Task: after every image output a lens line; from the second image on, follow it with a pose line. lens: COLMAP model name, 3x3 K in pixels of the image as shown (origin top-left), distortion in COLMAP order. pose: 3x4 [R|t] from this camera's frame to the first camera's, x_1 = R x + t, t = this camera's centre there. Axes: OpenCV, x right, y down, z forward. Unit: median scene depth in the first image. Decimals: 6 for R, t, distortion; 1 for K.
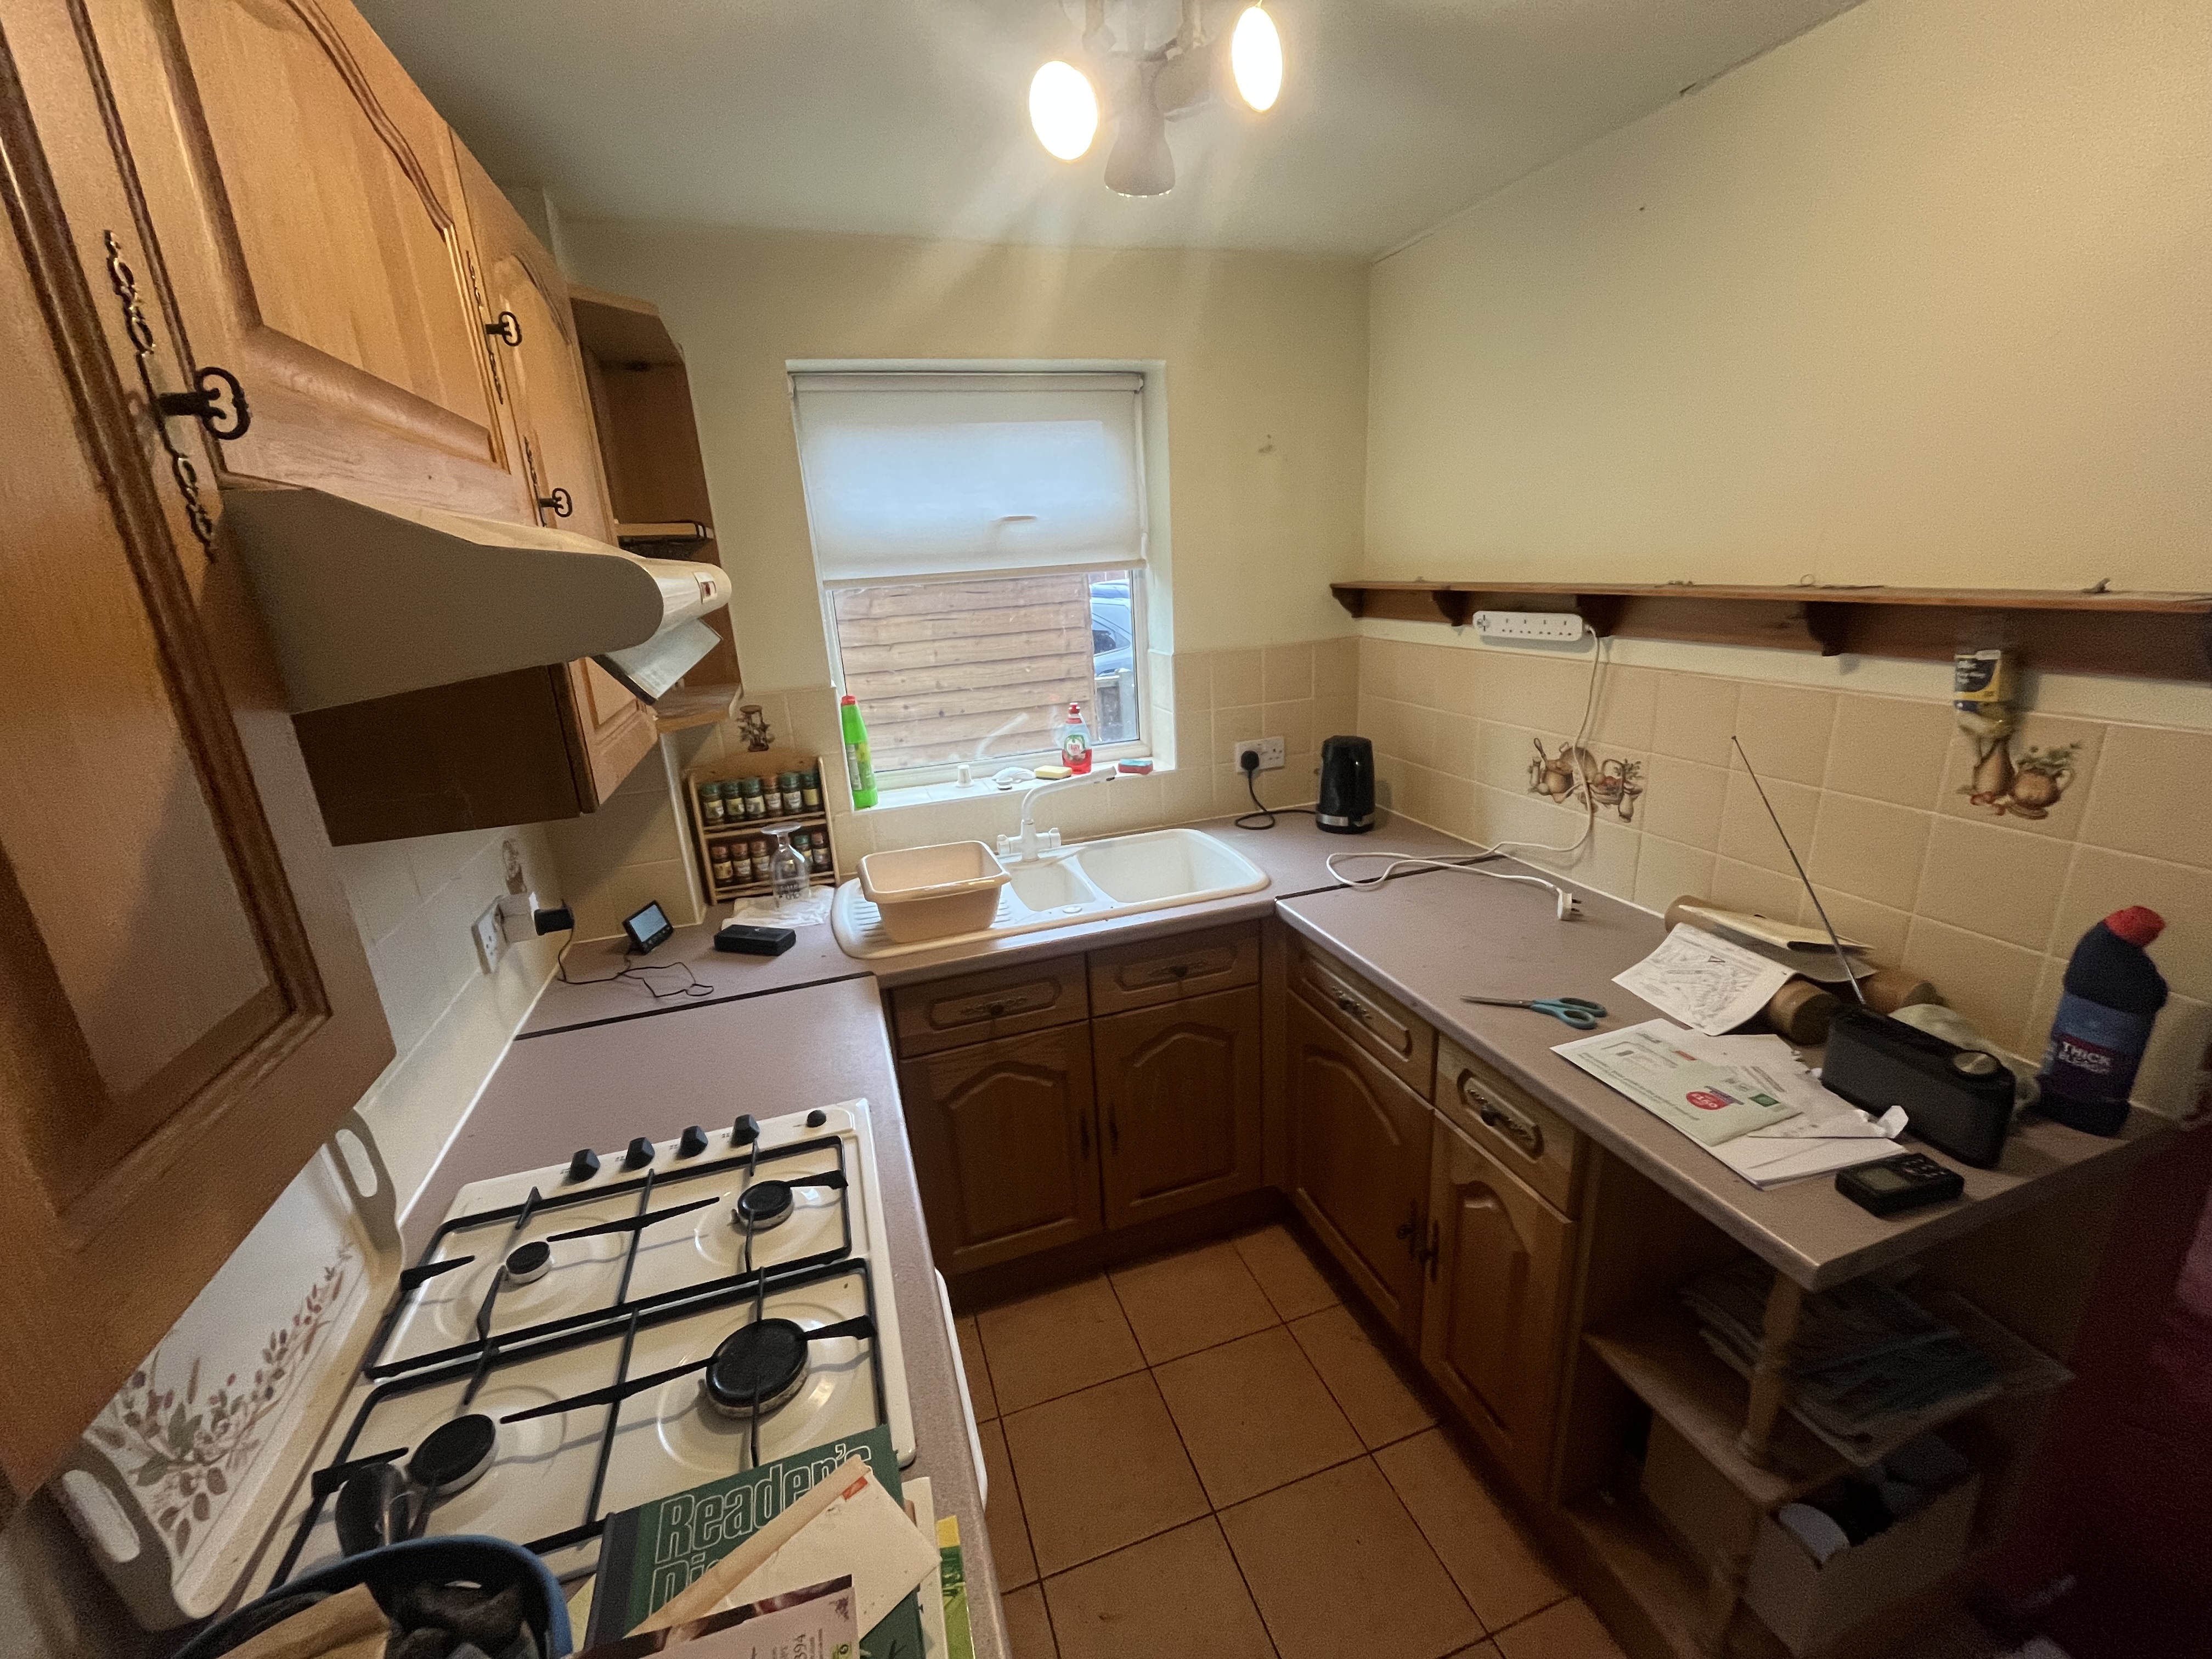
lens RADIAL K [[894.0, 0, 1098.6], [0, 894.0, 830.9], [0, 0, 1]] dist [-0.004071, 0.000222]
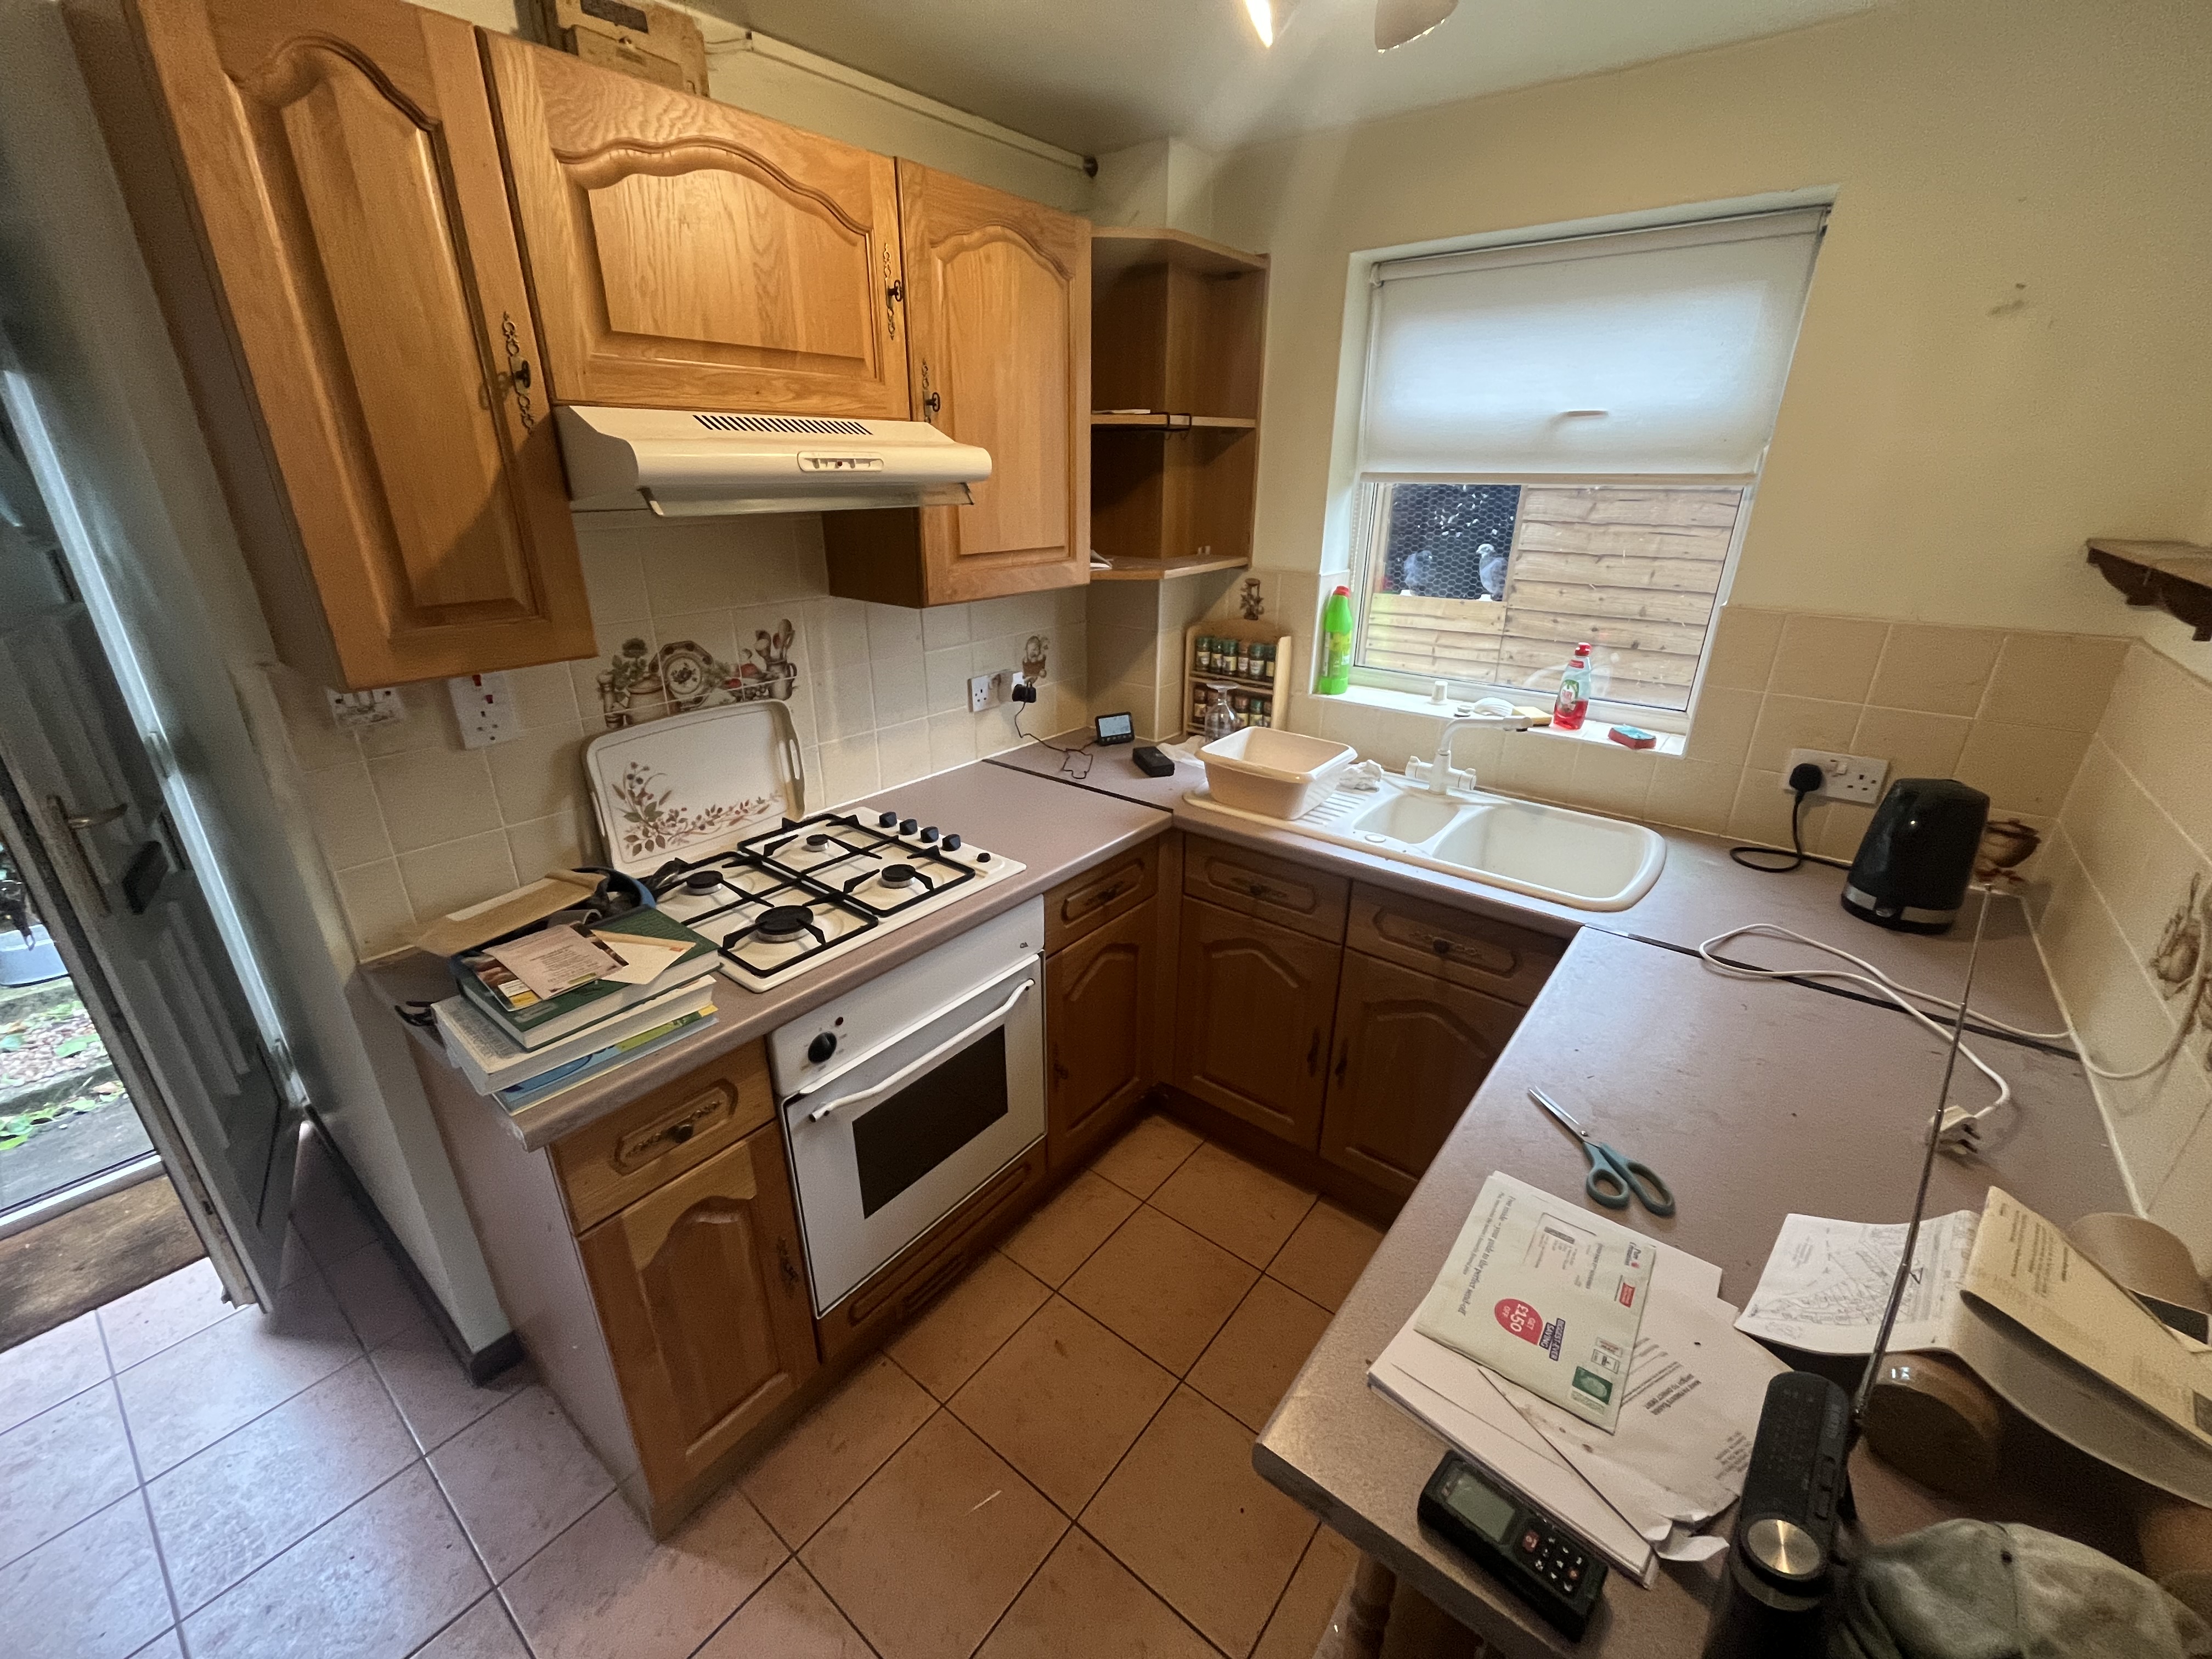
lens RADIAL K [[894.0, 0, 1101.5], [0, 894.0, 829.1], [0, 0, 1]] dist [-0.004071, 0.000222]
pose [[0.552975, 0.368094, -0.747480, 0.521243], [-0.280932, 0.926958, 0.248649, -0.077952], [0.784408, 0.072494, 0.615994, 0.172348]]
